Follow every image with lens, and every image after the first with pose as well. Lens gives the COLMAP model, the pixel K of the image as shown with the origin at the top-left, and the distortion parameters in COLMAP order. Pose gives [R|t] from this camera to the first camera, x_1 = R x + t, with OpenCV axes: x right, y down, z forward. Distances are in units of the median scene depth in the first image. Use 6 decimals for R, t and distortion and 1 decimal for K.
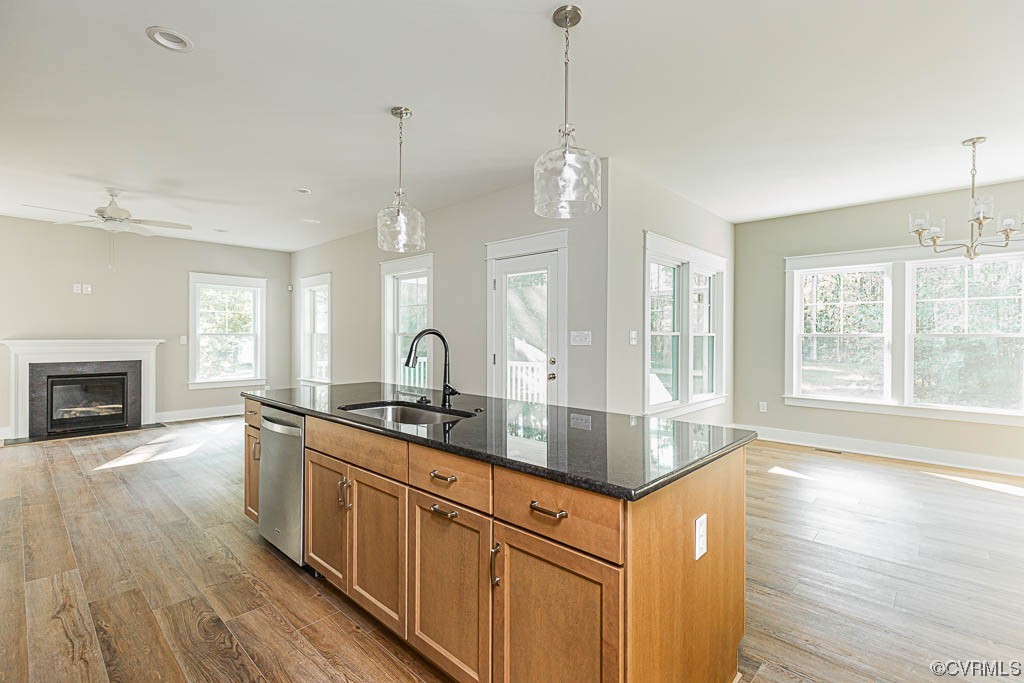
lens RADIAL K [[464.5, 0, 509.9], [0, 464.5, 340.4], [0, 0, 1]] dist [-0.001085, -0.000039]
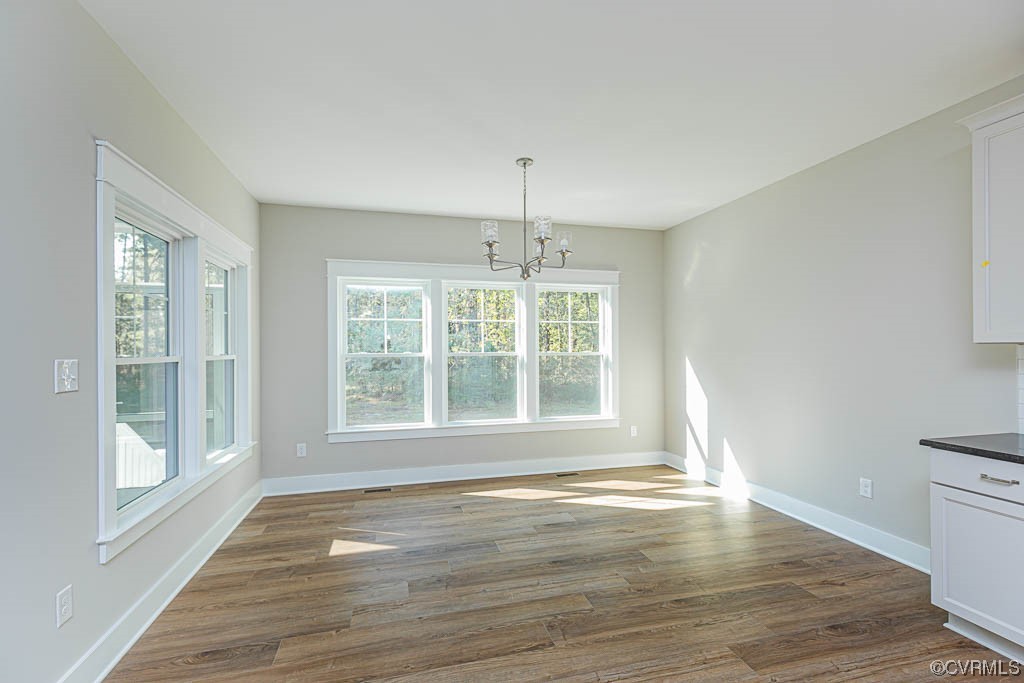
lens RADIAL K [[464.5, 0, 512.6], [0, 464.5, 349.7], [0, 0, 1]] dist [-0.001085, -0.000039]
pose [[0.538222, -0.004859, 0.842789, 0.094000], [0.012566, 0.999918, -0.002260, -0.016415], [-0.842710, 0.011807, 0.538239, 0.310580]]
